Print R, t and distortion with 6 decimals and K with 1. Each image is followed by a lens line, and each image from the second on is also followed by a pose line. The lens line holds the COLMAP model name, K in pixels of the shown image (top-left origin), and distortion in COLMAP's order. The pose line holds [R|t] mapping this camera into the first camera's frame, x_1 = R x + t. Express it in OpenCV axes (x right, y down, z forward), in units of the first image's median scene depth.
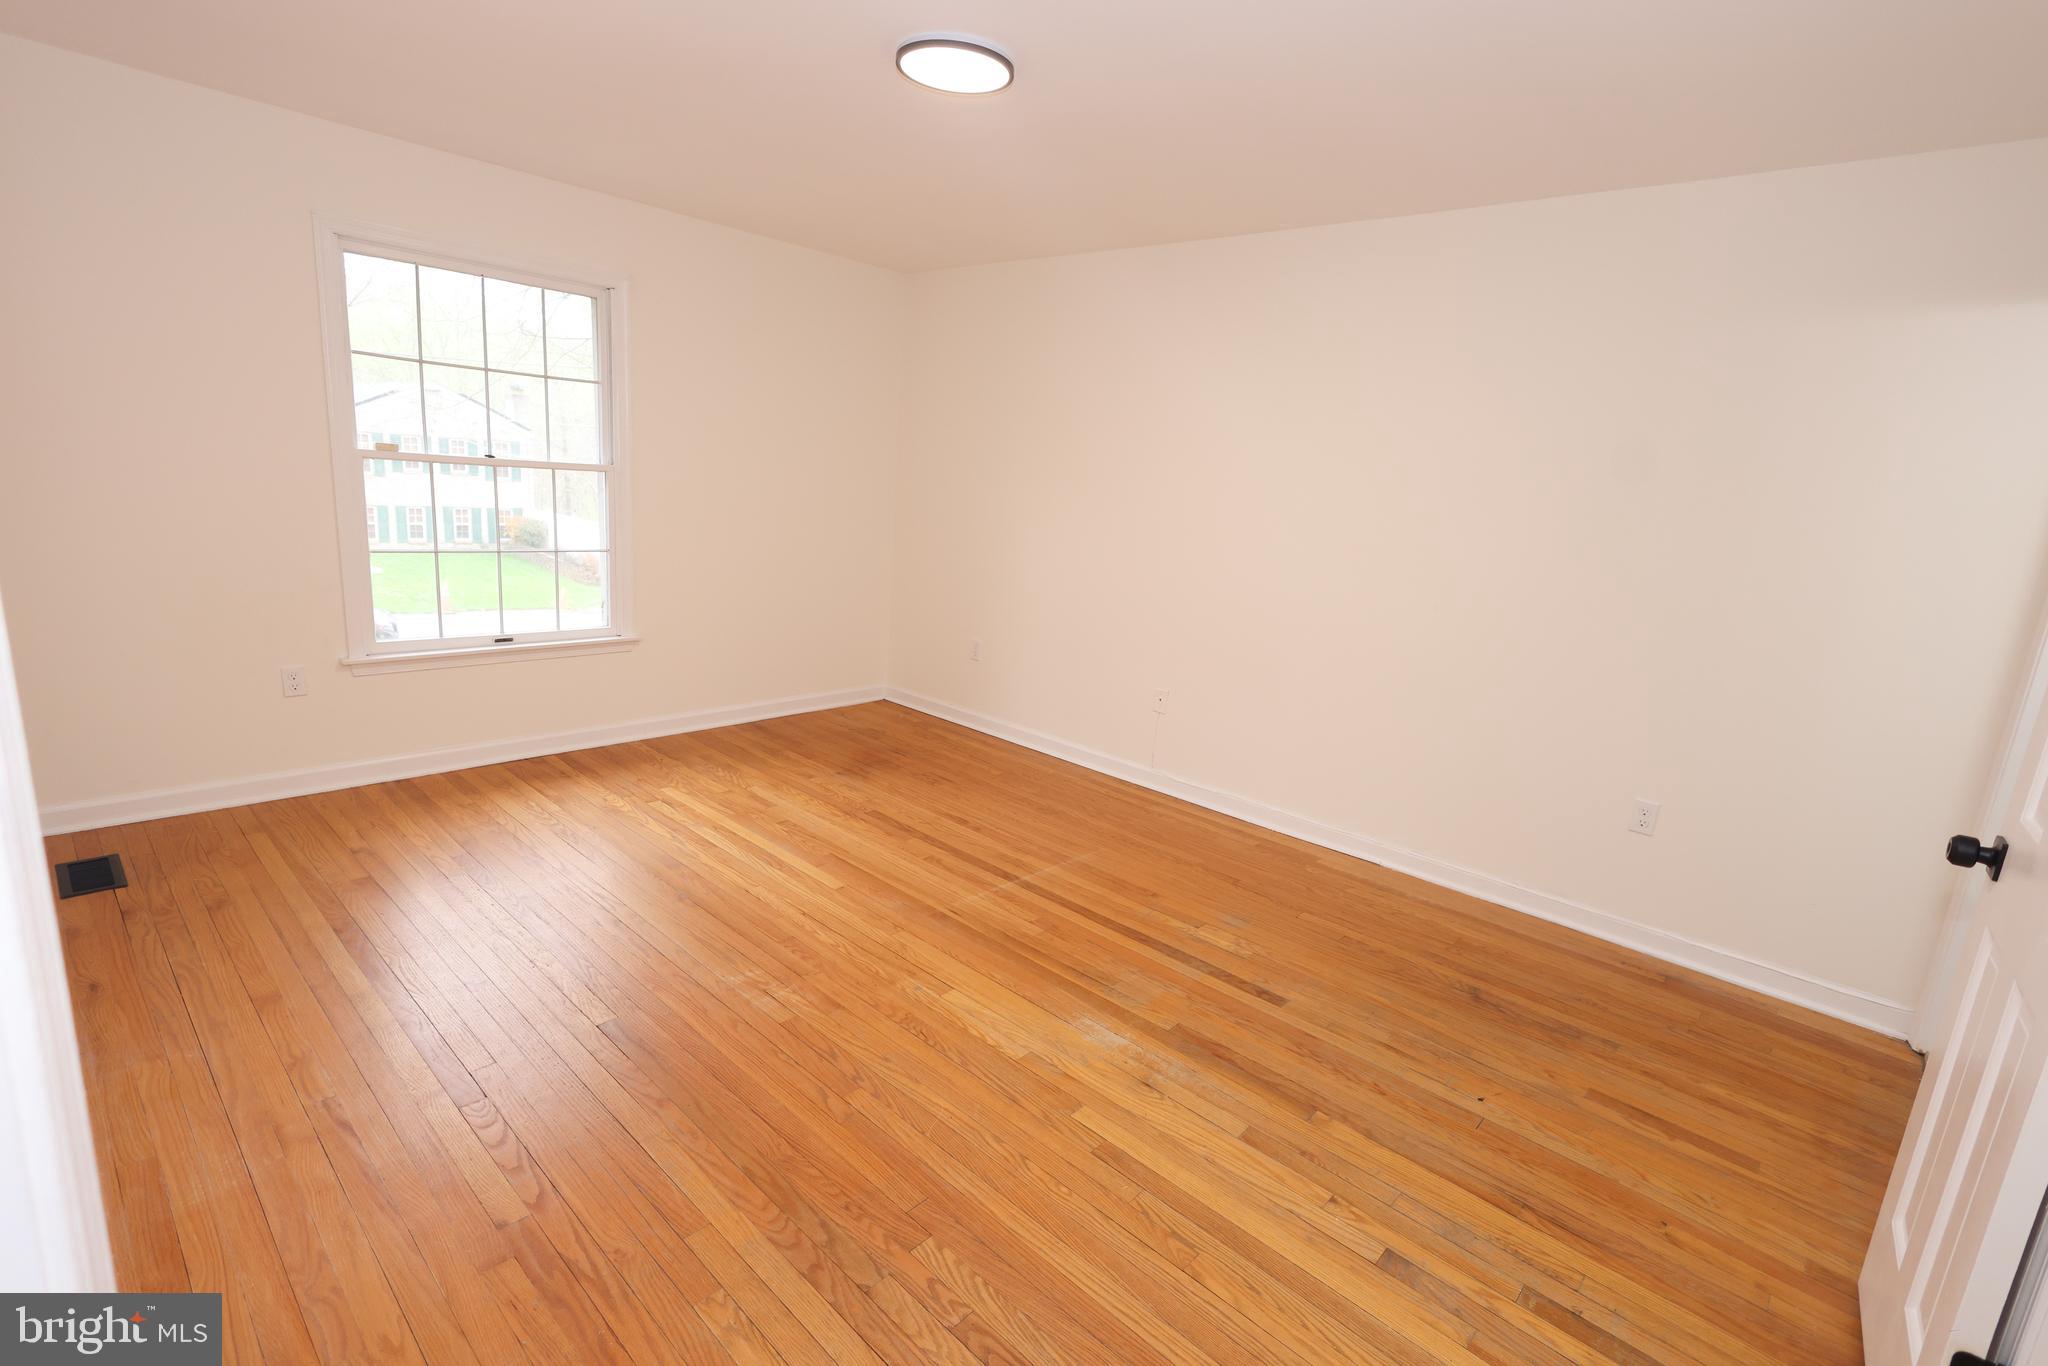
lens RADIAL K [[940.4, 0, 1028.0], [0, 940.4, 678.1], [0, 0, 1]] dist [0.003509, 0.000483]
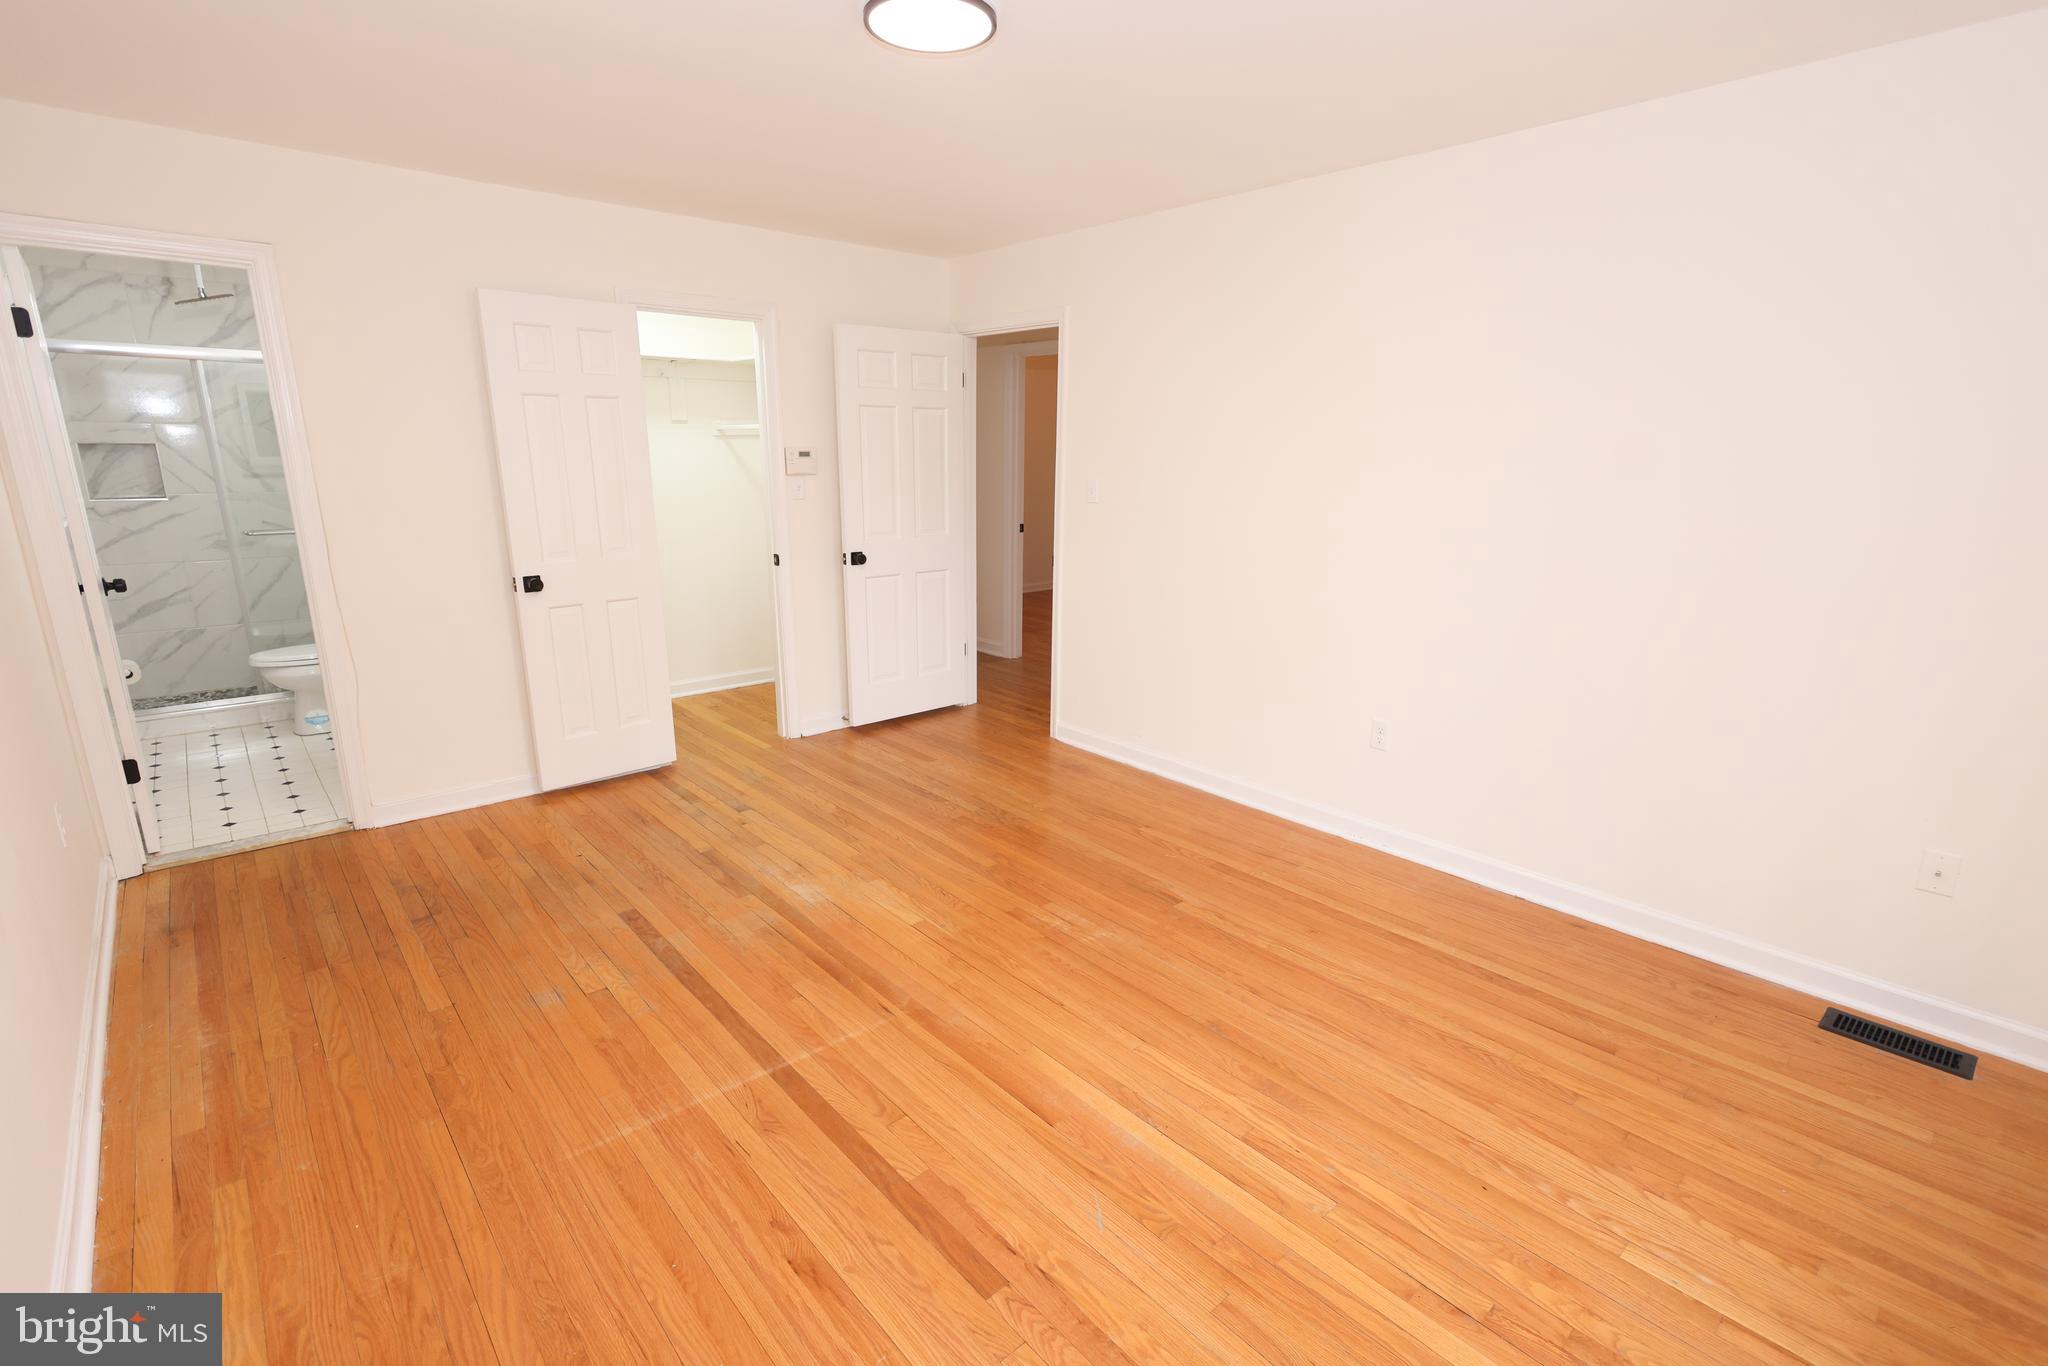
lens RADIAL K [[940.4, 0, 1020.6], [0, 940.4, 684.4], [0, 0, 1]] dist [0.003509, 0.000483]
pose [[-0.990845, -0.105385, 0.084381, -0.265090], [-0.055325, 0.887096, 0.458258, -0.440769], [-0.123147, 0.449394, -0.884805, 1.791218]]
